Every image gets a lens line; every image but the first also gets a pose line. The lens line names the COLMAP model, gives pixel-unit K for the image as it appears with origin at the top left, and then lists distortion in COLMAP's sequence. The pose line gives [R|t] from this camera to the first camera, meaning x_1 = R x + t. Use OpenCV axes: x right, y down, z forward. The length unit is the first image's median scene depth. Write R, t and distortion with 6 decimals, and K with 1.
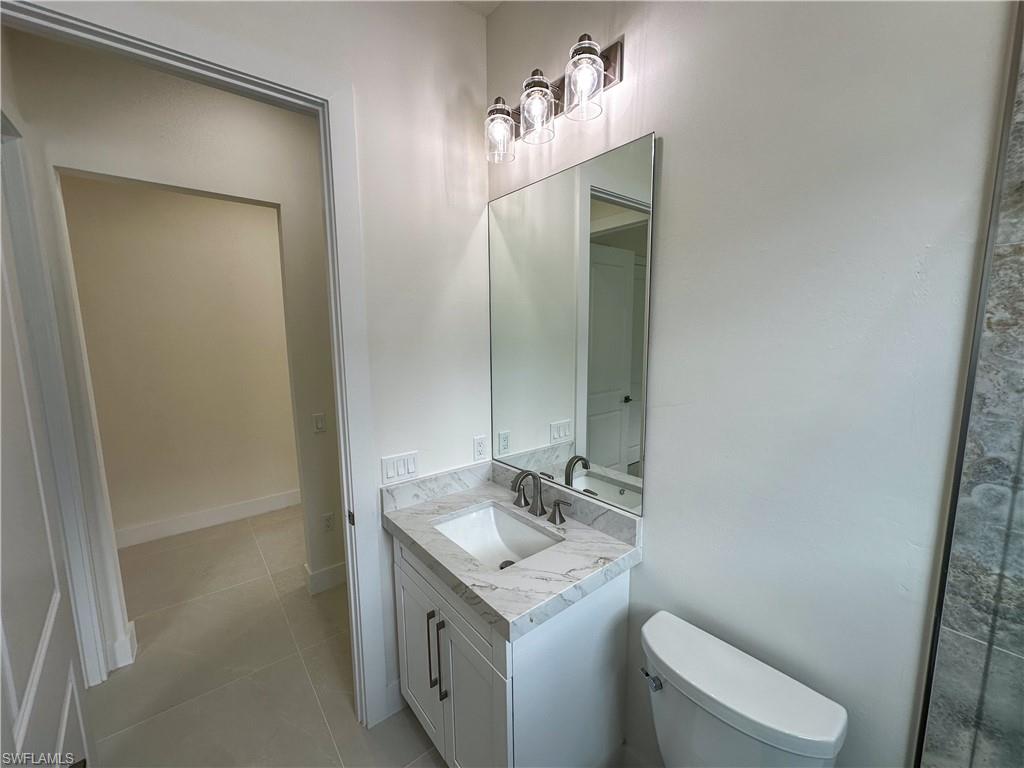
lens RADIAL K [[408.0, 0, 512.0], [0, 408.0, 384.0], [0, 0, 1]] dist [-0.001065, -0.000050]
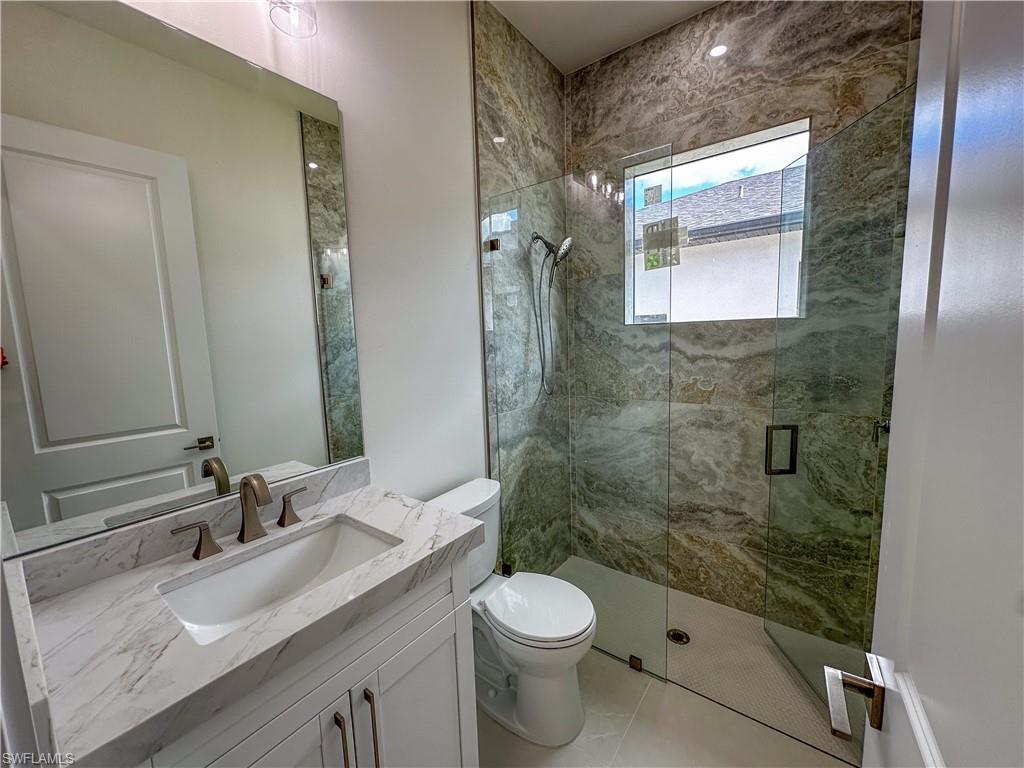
lens RADIAL K [[408.0, 0, 512.0], [0, 408.0, 384.0], [0, 0, 1]] dist [-0.001065, -0.000050]
pose [[-0.244432, -0.091508, 0.965339, -0.959913], [0.160886, 0.977911, 0.133438, 0.065654], [-0.956226, 0.187926, -0.224311, 0.986803]]
